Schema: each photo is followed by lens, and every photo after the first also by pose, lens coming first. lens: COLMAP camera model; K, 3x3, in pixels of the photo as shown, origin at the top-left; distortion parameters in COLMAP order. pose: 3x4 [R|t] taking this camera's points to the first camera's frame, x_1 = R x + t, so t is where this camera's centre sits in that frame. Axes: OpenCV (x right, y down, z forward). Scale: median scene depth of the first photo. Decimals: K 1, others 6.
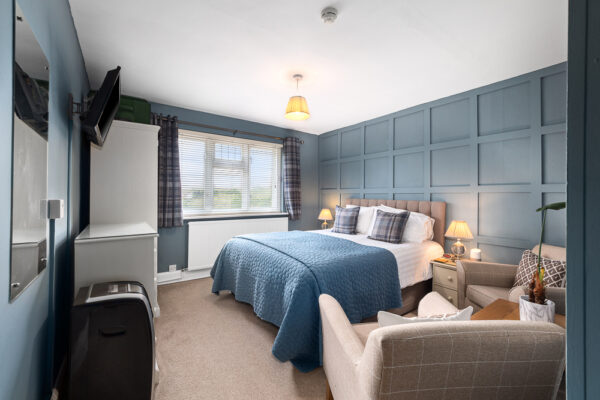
lens RADIAL K [[248.5, 0, 301.9], [0, 248.5, 196.7], [0, 0, 1]] dist [-0.013649, 0.002085]
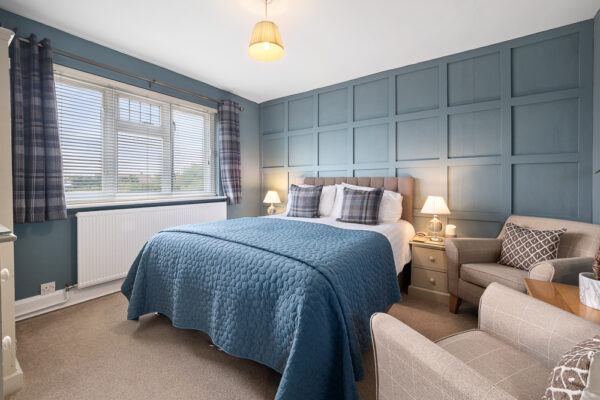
lens RADIAL K [[248.5, 0, 293.7], [0, 248.5, 187.8], [0, 0, 1]] dist [-0.013649, 0.002085]
pose [[0.949026, -0.017839, 0.314691, -0.137378], [0.013374, 0.999777, 0.016341, 0.038068], [-0.314912, -0.011300, 0.949053, 0.243650]]
